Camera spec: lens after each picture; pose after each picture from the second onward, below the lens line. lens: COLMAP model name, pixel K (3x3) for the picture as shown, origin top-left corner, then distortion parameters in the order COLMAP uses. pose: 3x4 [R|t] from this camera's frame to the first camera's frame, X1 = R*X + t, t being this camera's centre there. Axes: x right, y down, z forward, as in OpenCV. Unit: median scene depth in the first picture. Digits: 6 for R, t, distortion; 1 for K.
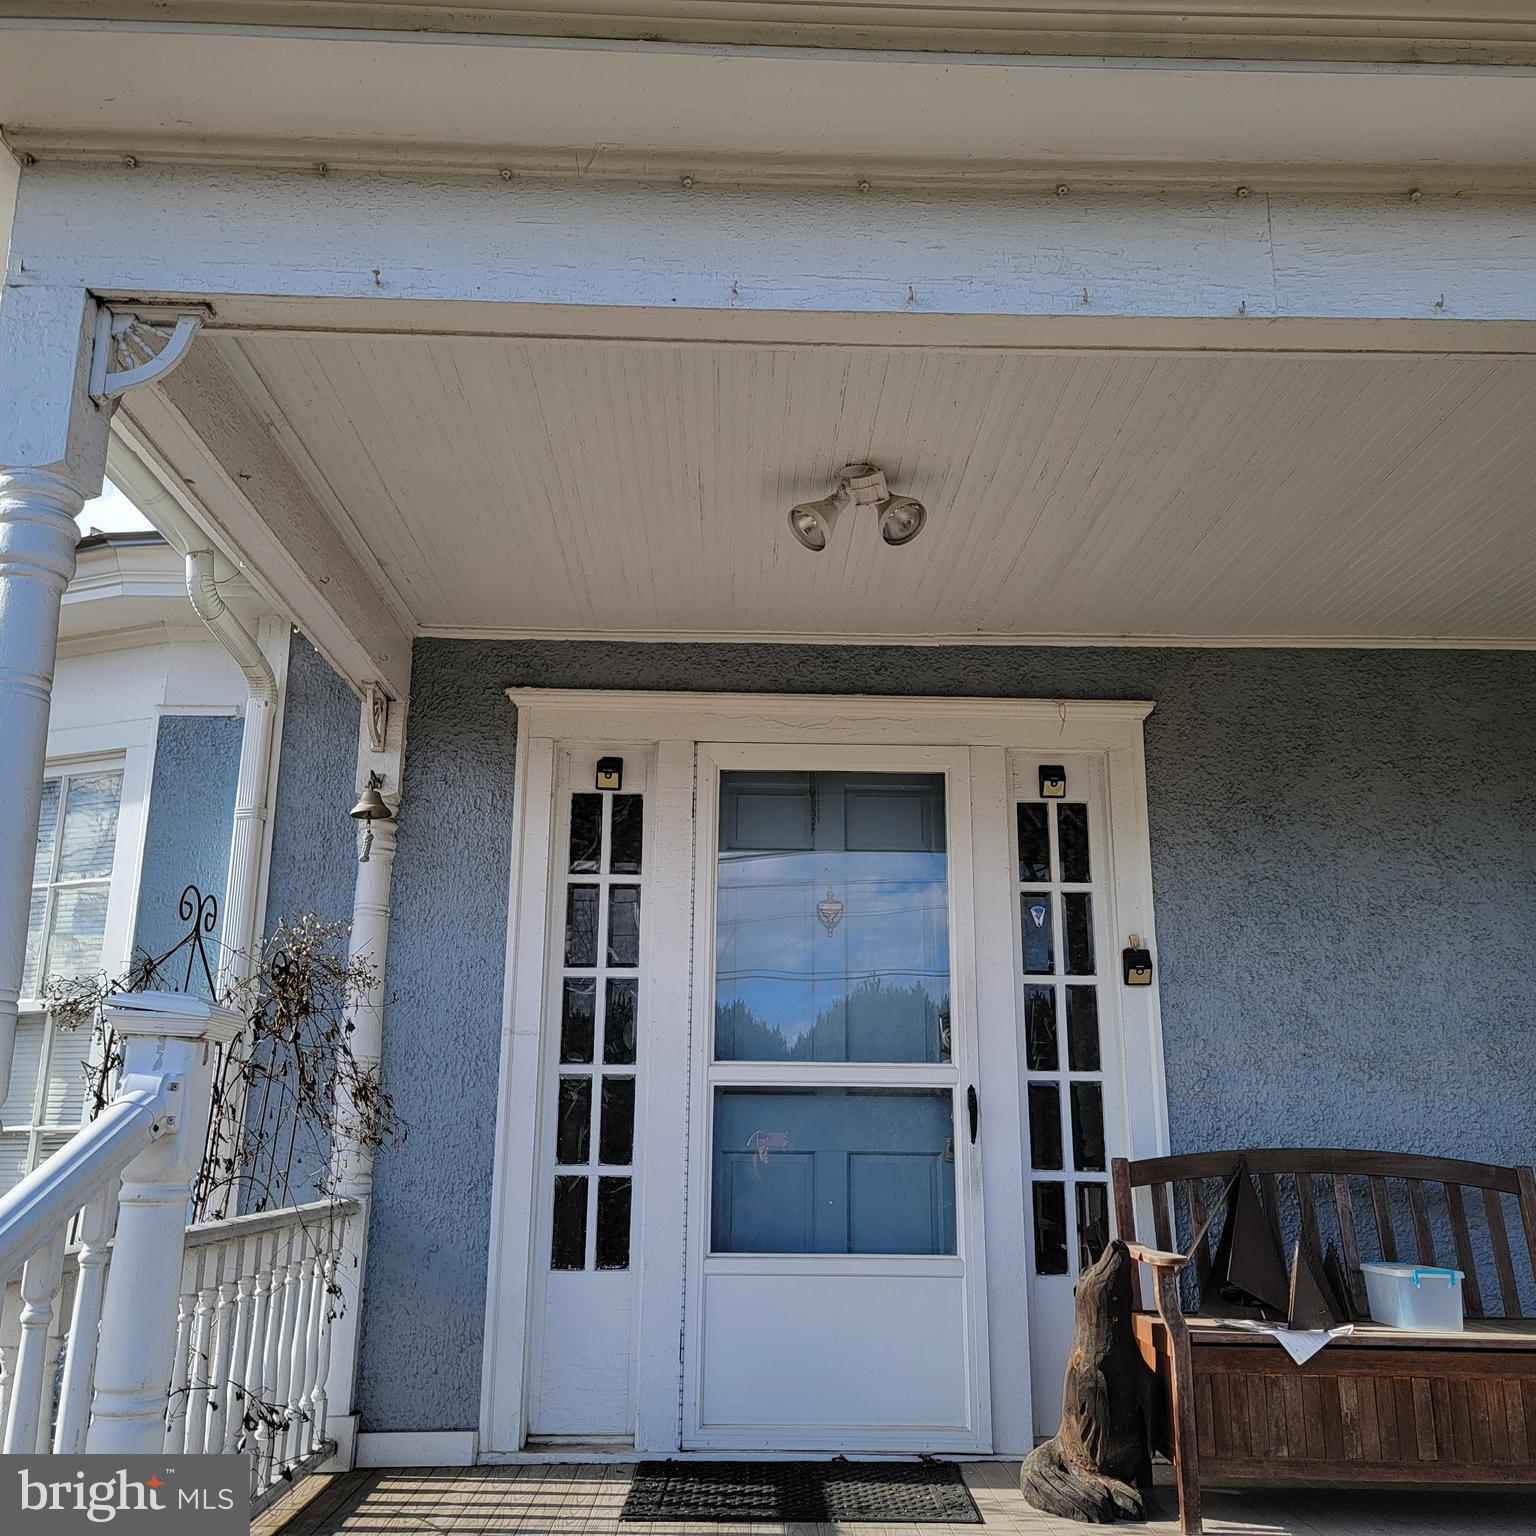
lens RADIAL K [[1381.8, 0, 768.0], [0, 1381.8, 768.0], [0, 0, 1]] dist [0.005574, 0.000499]
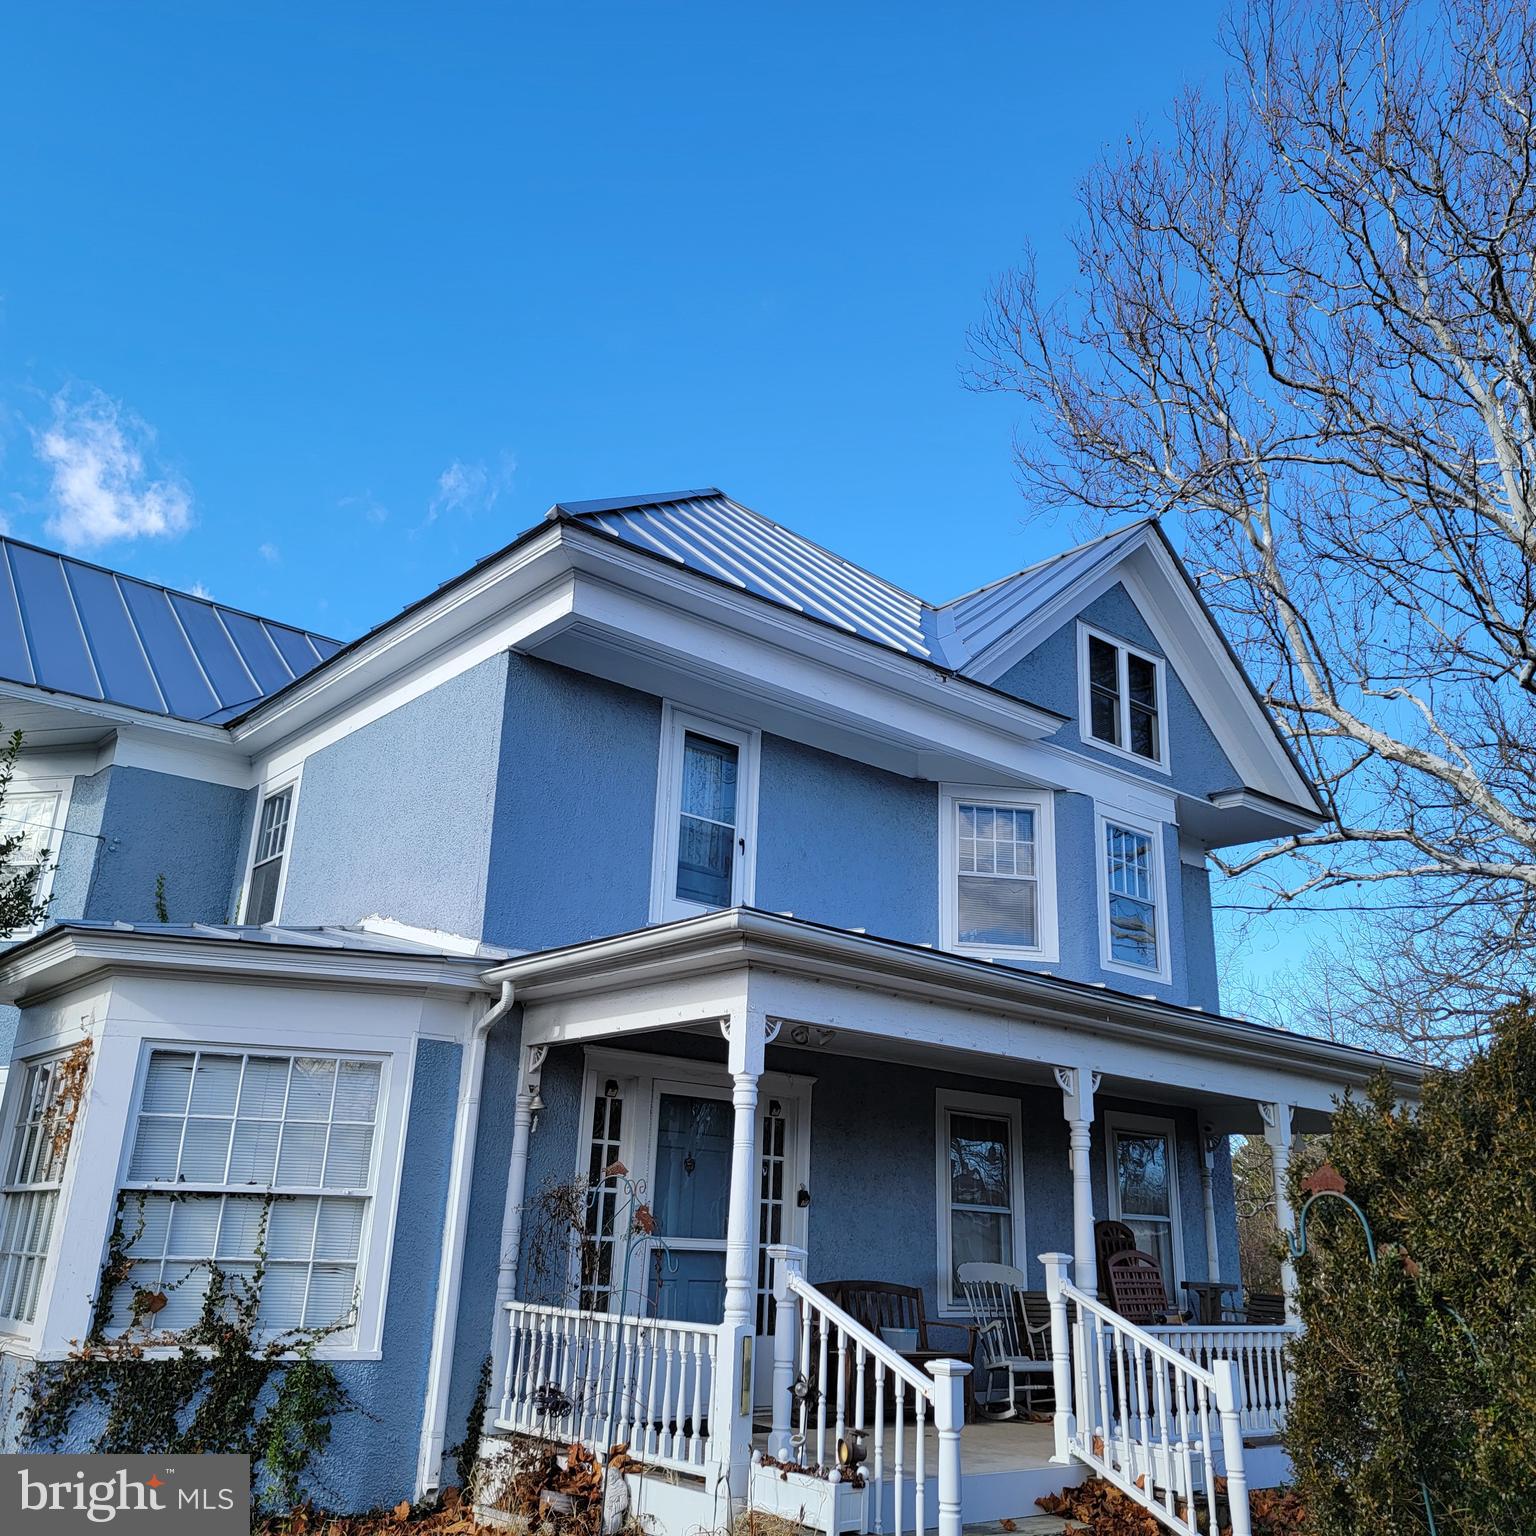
lens RADIAL K [[1381.8, 0, 768.0], [0, 1381.8, 768.0], [0, 0, 1]] dist [0.005574, 0.000499]
pose [[0.768011, 0.225046, 0.599595, -1.281406], [-0.186335, 0.974245, -0.126990, -0.244103], [-0.612731, -0.014196, 0.790164, -0.747930]]
